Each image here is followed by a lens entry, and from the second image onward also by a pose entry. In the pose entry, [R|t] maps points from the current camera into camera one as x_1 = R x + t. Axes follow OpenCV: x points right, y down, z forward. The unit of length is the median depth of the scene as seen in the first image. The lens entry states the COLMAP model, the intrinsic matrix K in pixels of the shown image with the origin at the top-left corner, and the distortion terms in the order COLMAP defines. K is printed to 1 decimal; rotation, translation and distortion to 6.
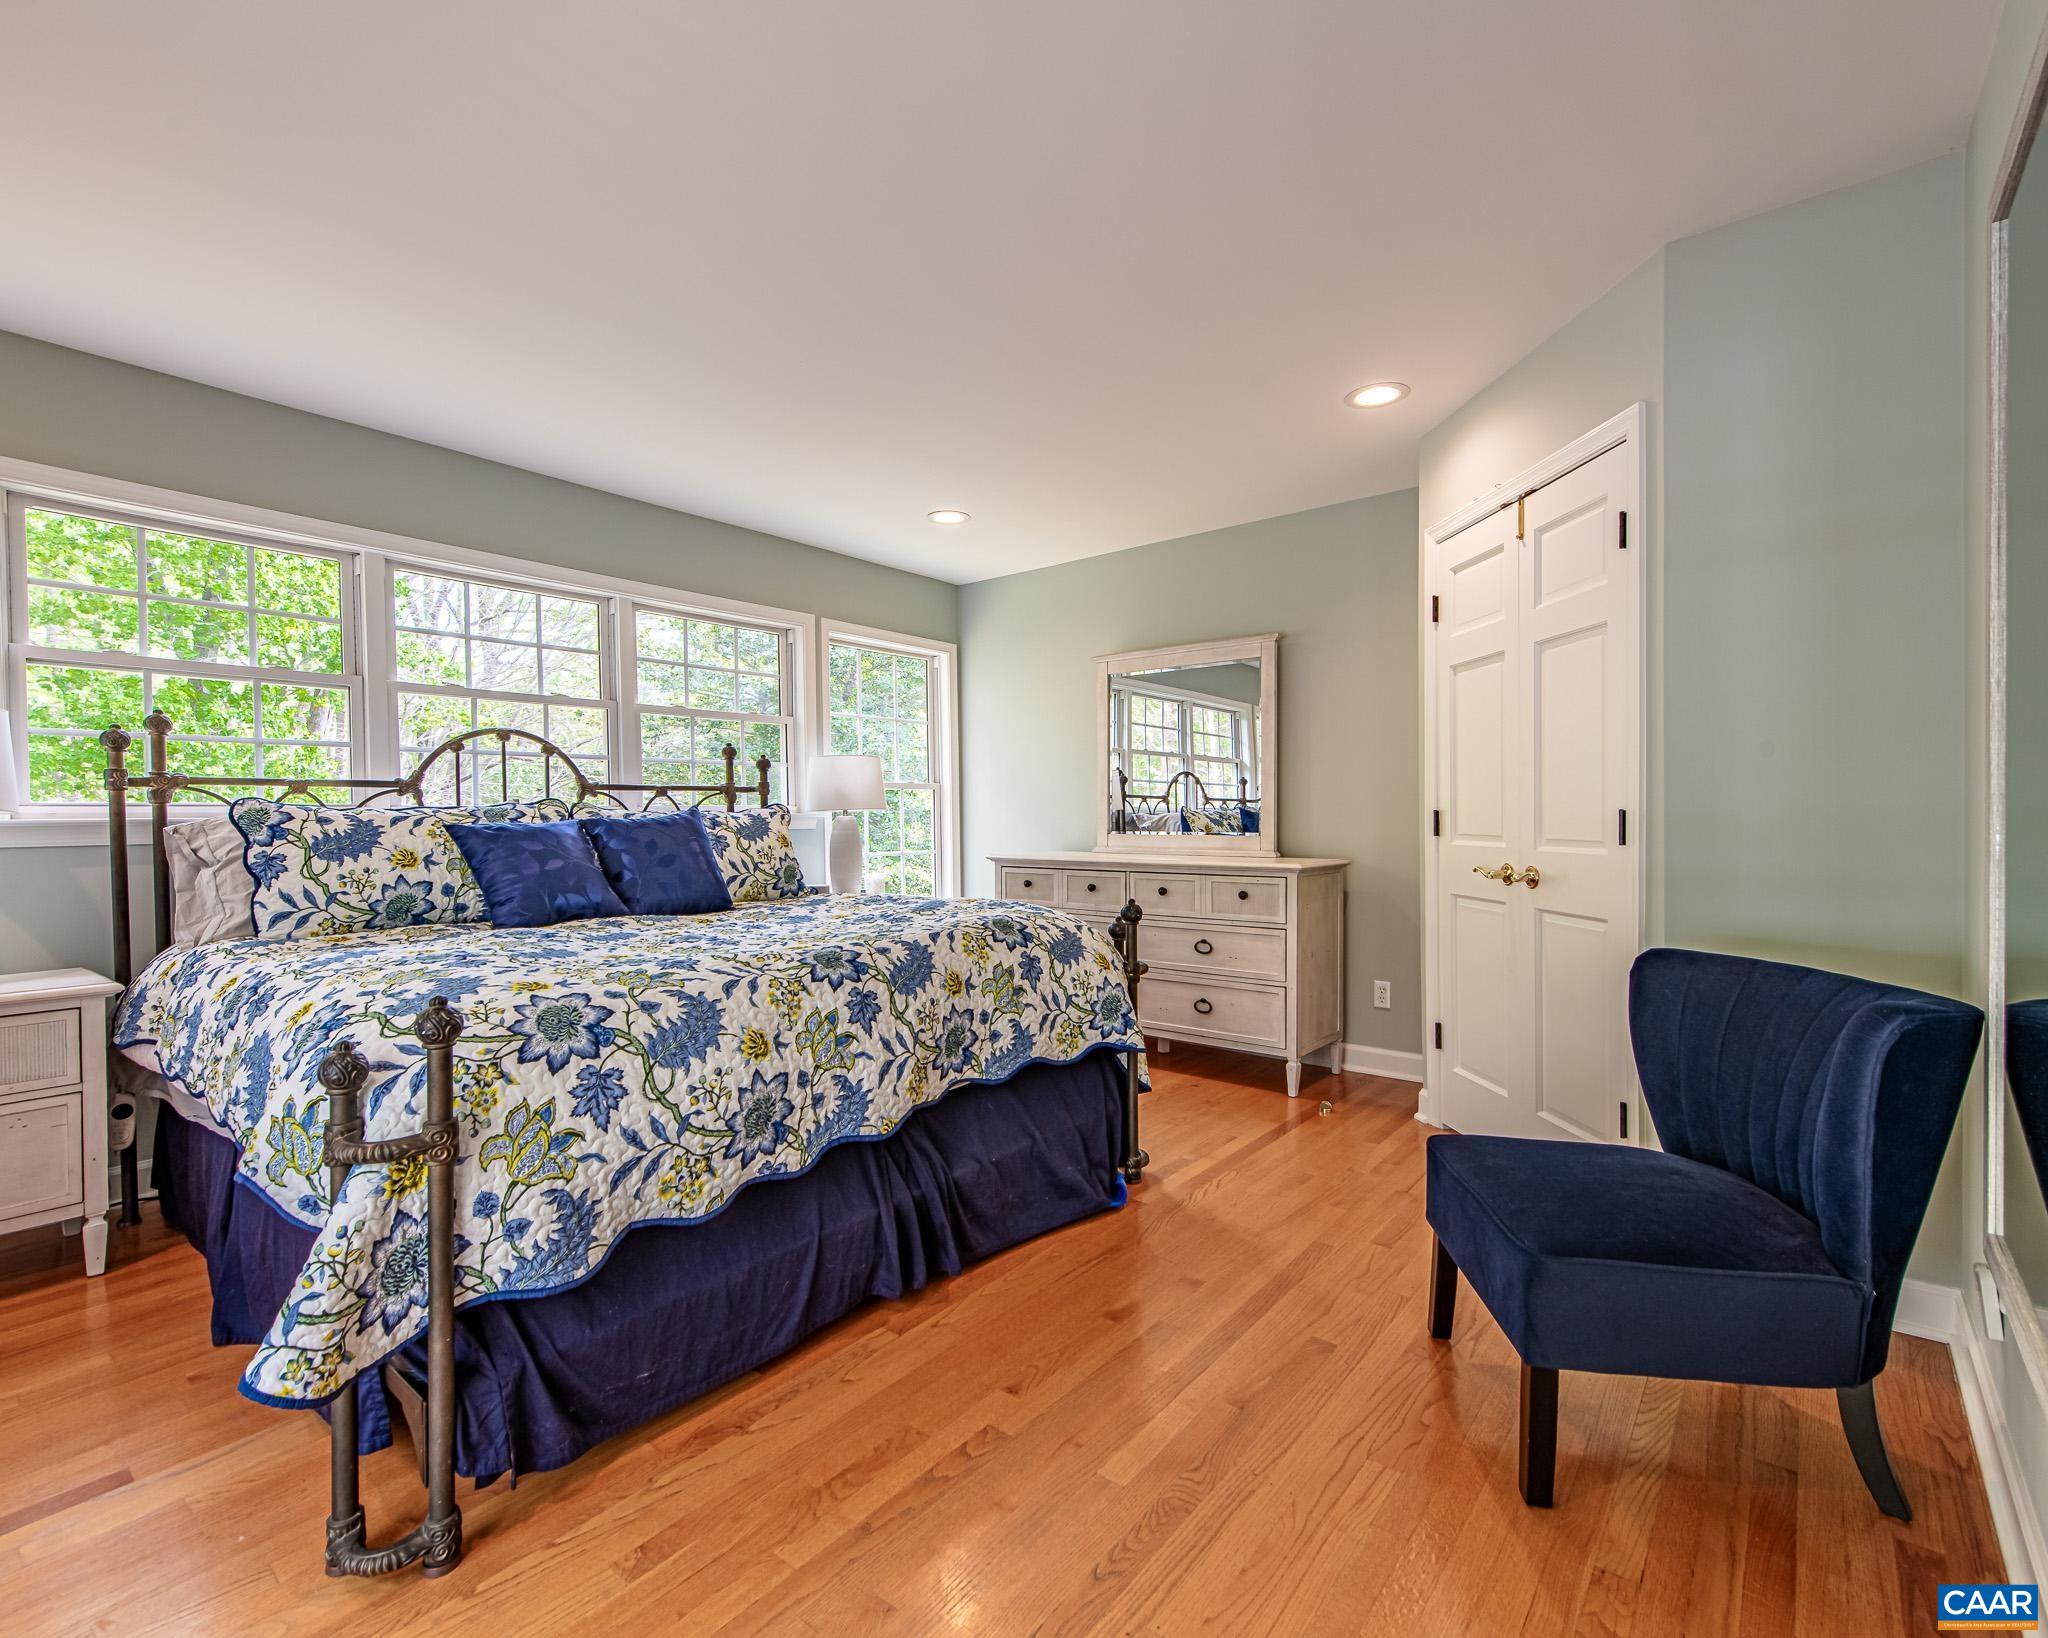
lens RADIAL K [[961.9, 0, 969.1], [0, 961.9, 831.5], [0, 0, 1]] dist [0.015207, -0.005666]
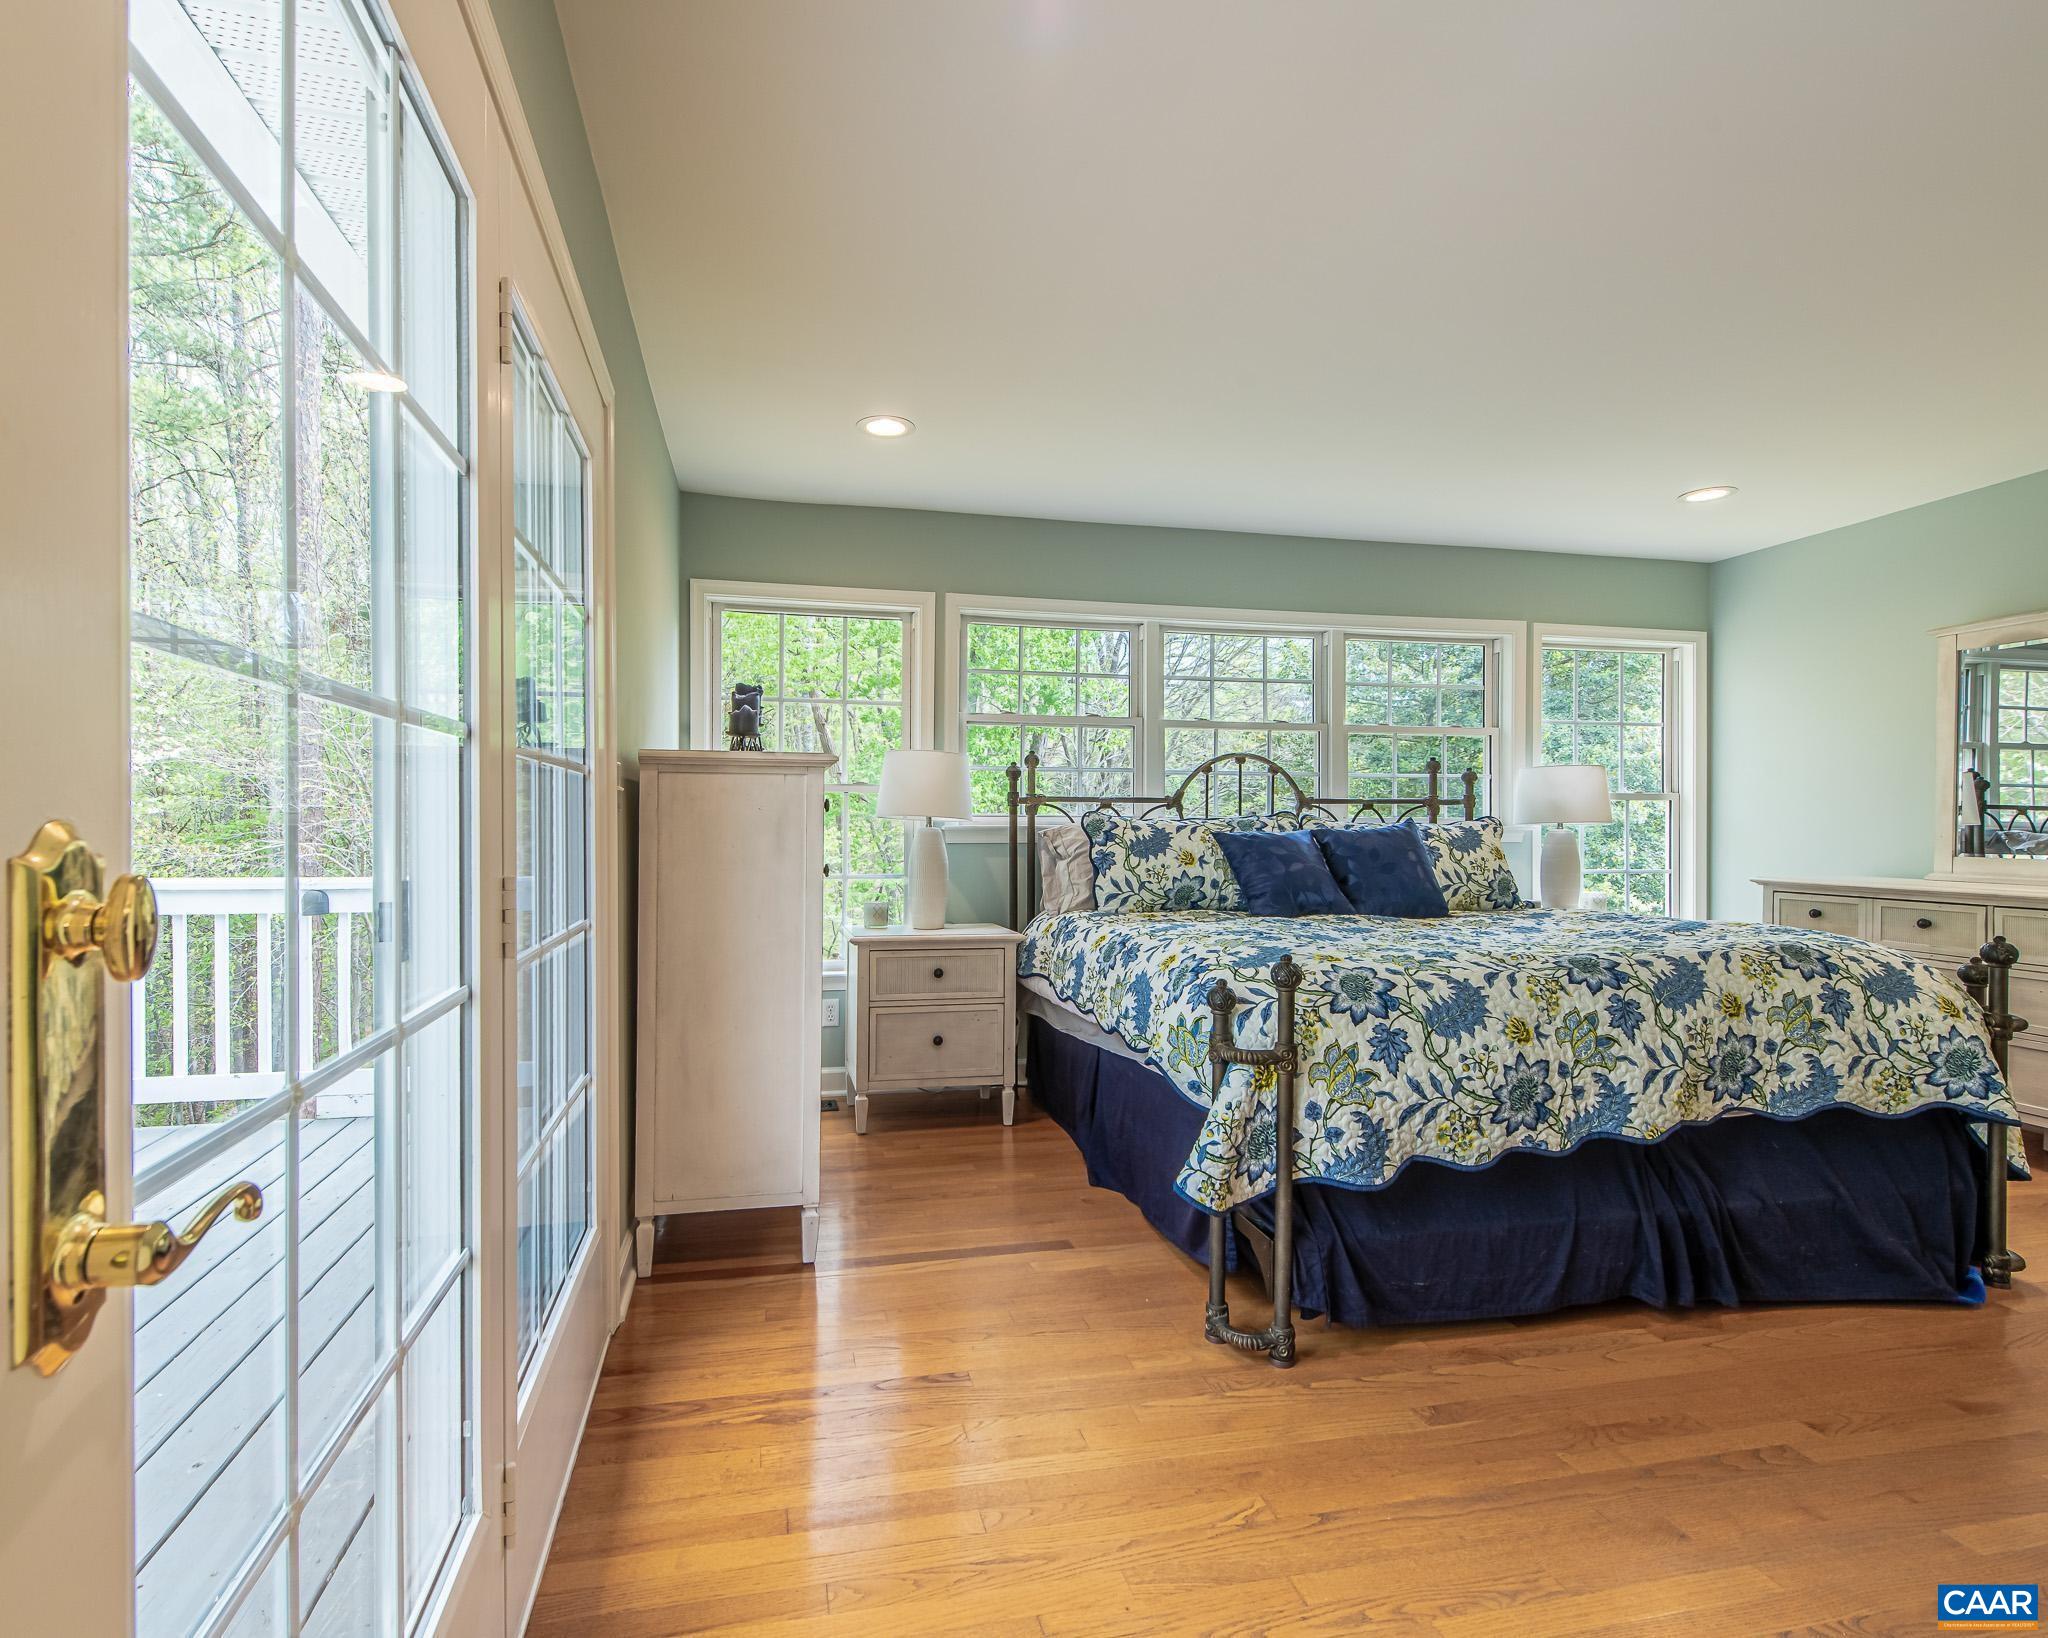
lens RADIAL K [[961.9, 0, 969.1], [0, 961.9, 831.5], [0, 0, 1]] dist [0.015207, -0.005666]
pose [[0.799202, 0.014019, -0.600899, -0.048877], [-0.020470, 0.999783, -0.003901, 0.004001], [0.600714, 0.015418, 0.799316, -0.253623]]
